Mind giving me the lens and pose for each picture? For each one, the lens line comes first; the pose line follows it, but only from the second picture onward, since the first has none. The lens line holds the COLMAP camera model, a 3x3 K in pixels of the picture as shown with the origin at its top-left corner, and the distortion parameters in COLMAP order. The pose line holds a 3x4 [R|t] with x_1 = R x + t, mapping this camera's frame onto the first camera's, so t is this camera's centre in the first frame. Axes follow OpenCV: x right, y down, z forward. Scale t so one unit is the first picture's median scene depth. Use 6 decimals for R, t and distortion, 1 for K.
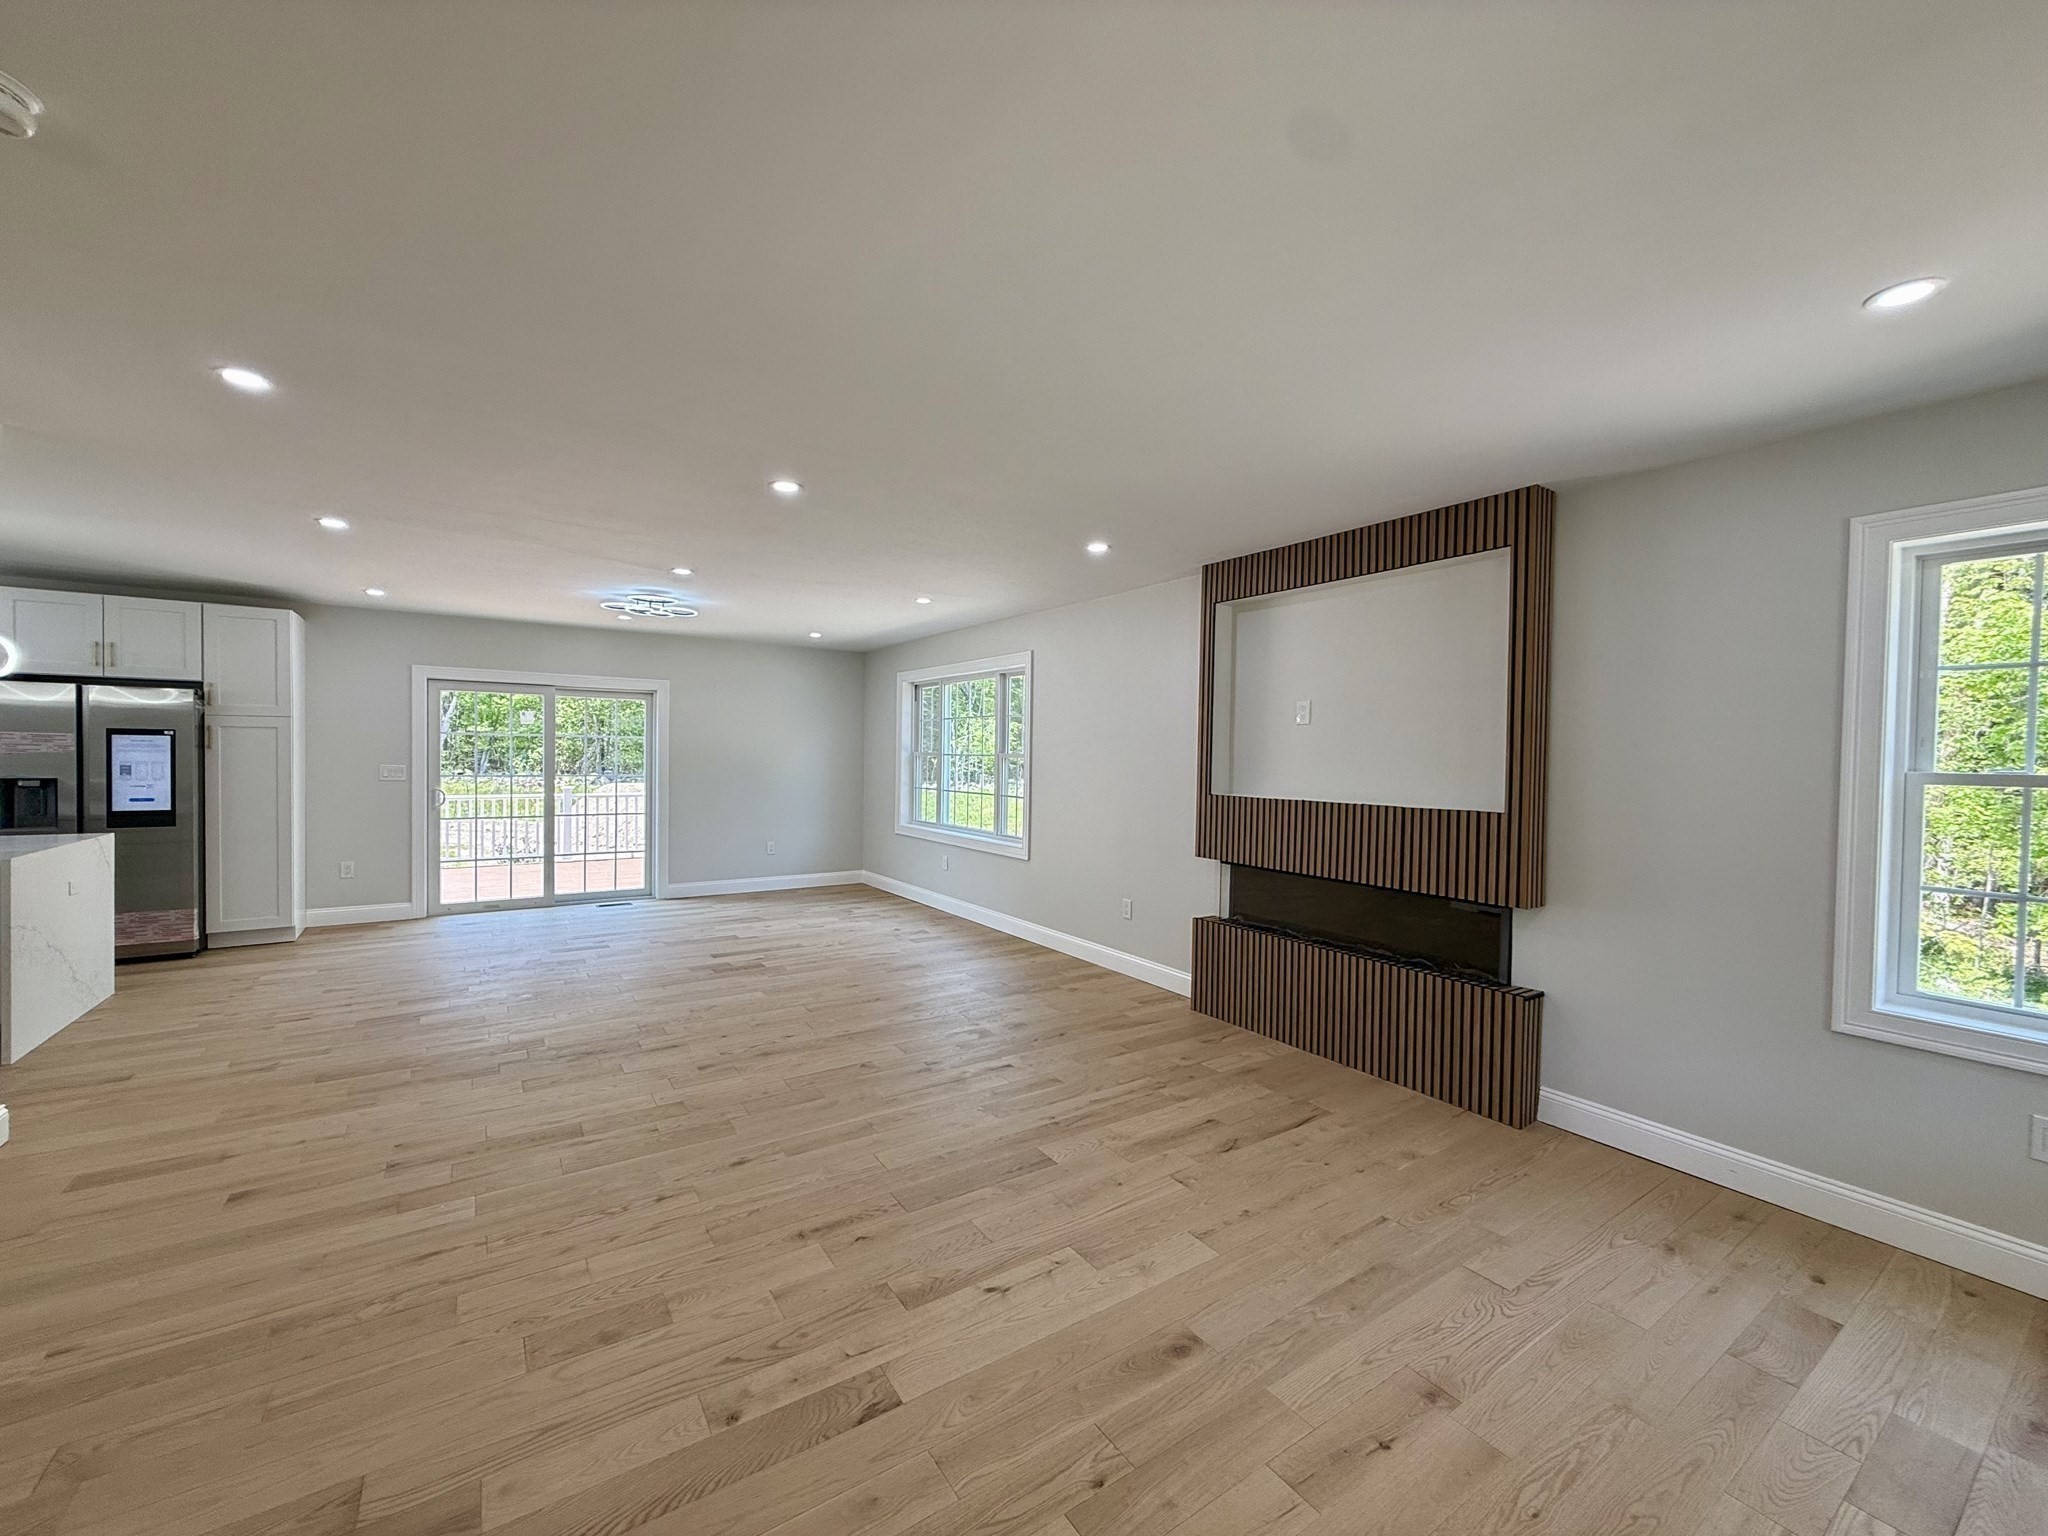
lens RADIAL K [[816.3, 0, 1015.4], [0, 816.3, 769.5], [0, 0, 1]] dist [0.000319, 0.000393]
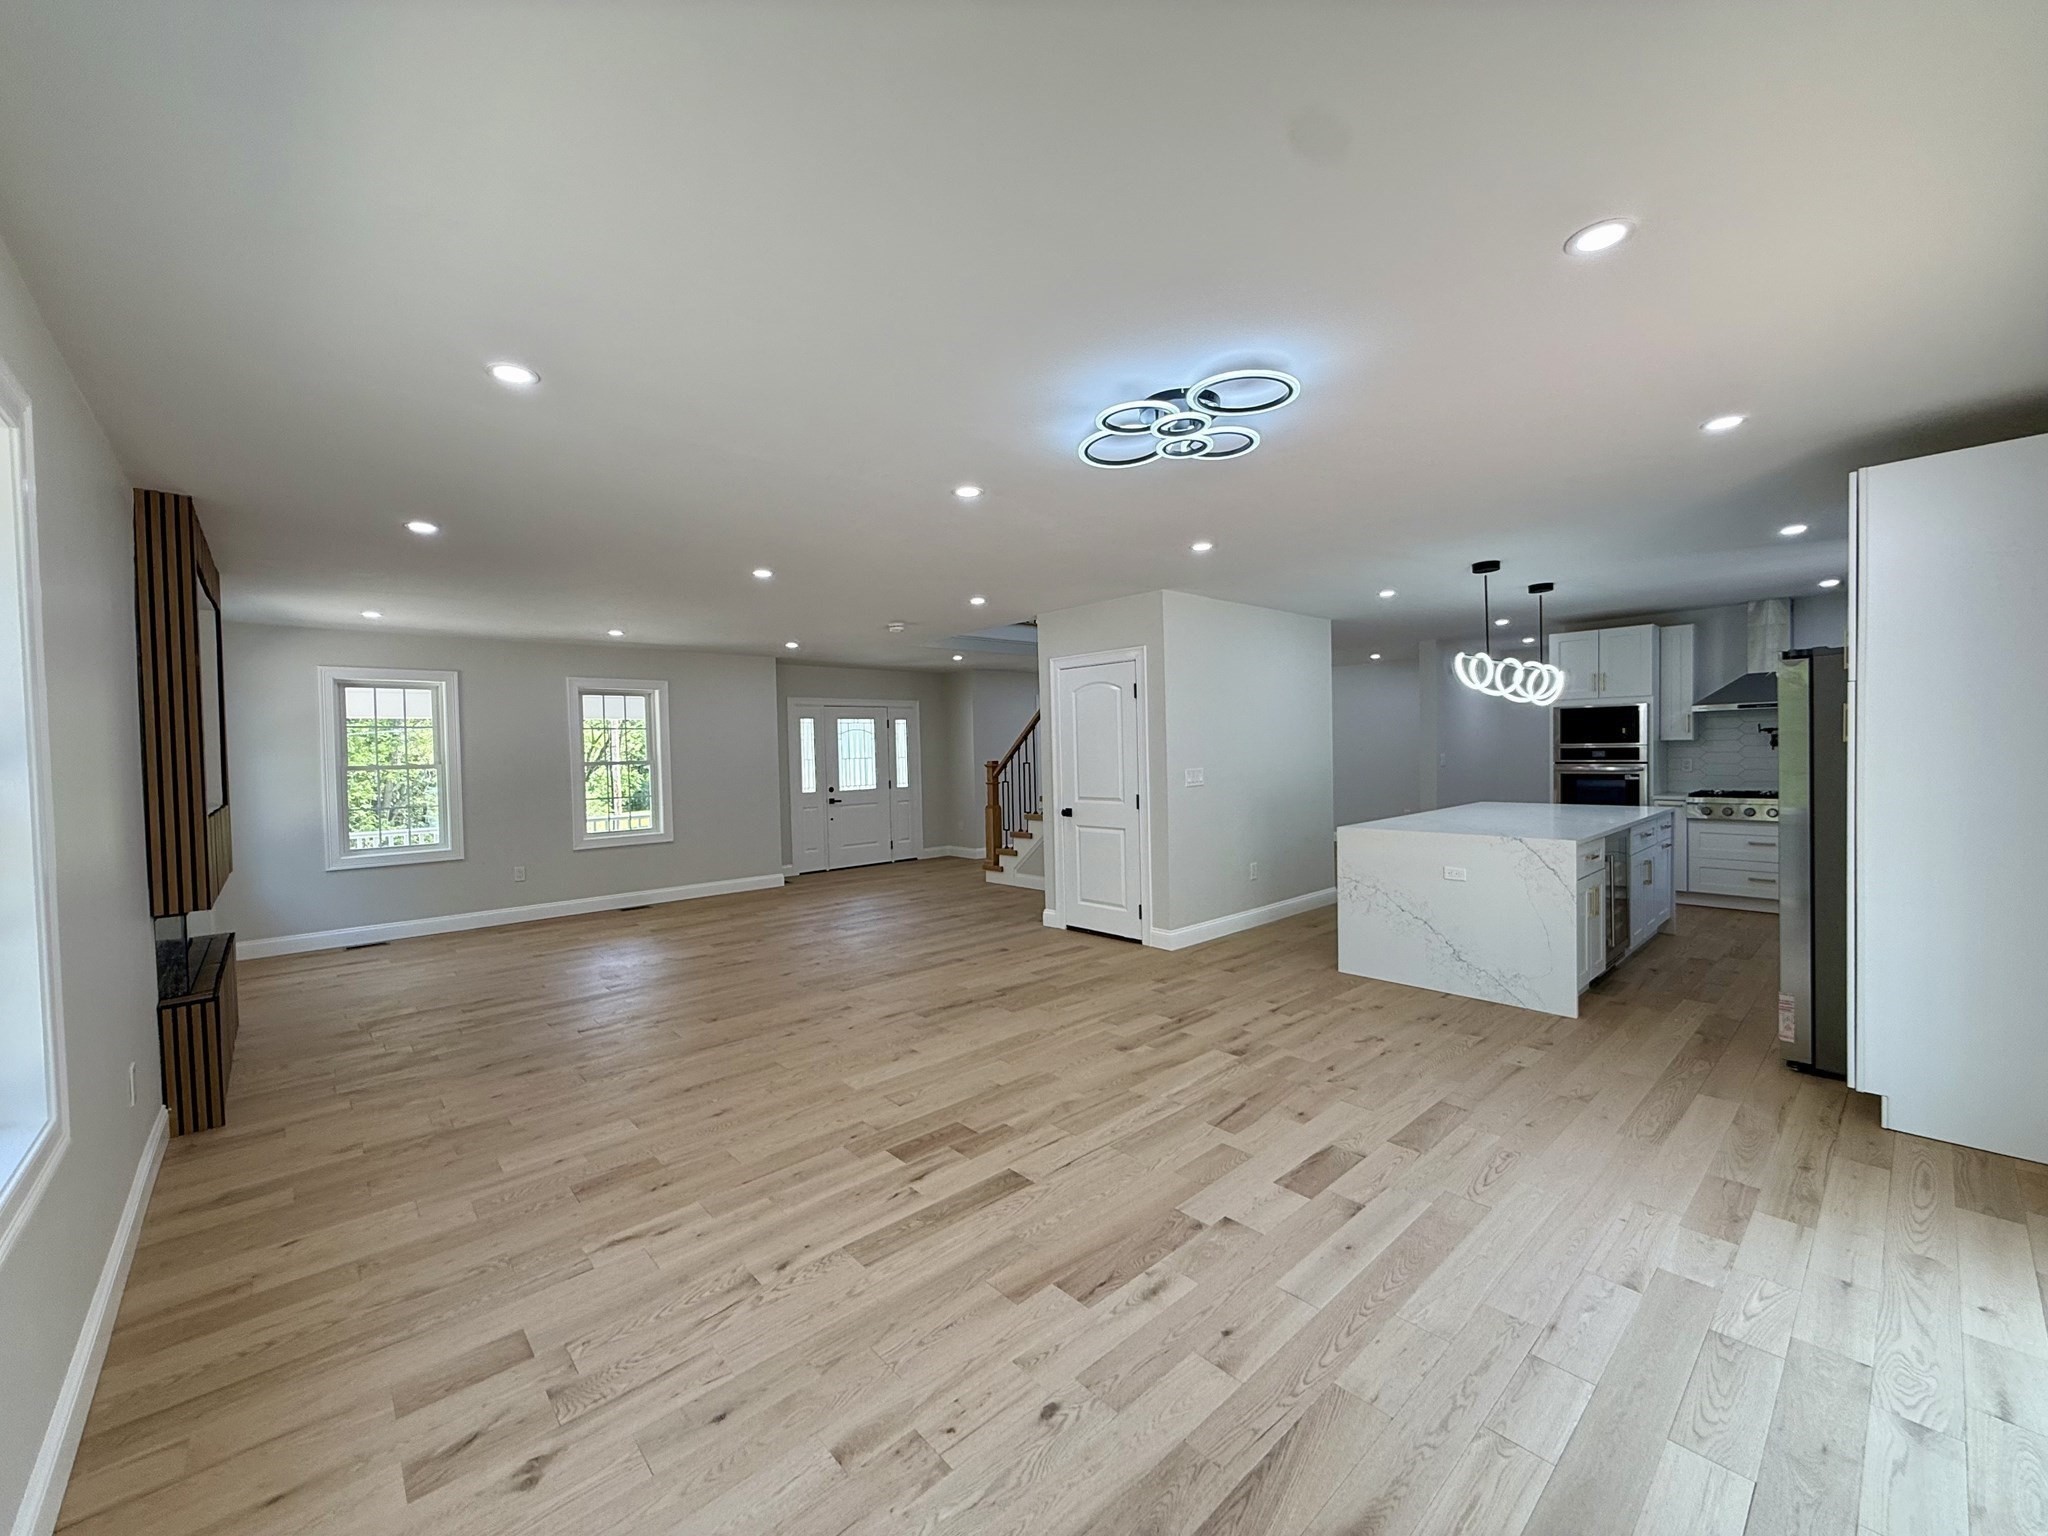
lens RADIAL K [[816.3, 0, 1015.4], [0, 816.3, 769.5], [0, 0, 1]] dist [0.000319, 0.000393]
pose [[-0.990089, 0.010396, -0.140057, -0.338583], [0.004485, 0.999089, 0.042450, -0.037927], [0.140371, 0.041401, -0.989233, 1.644759]]
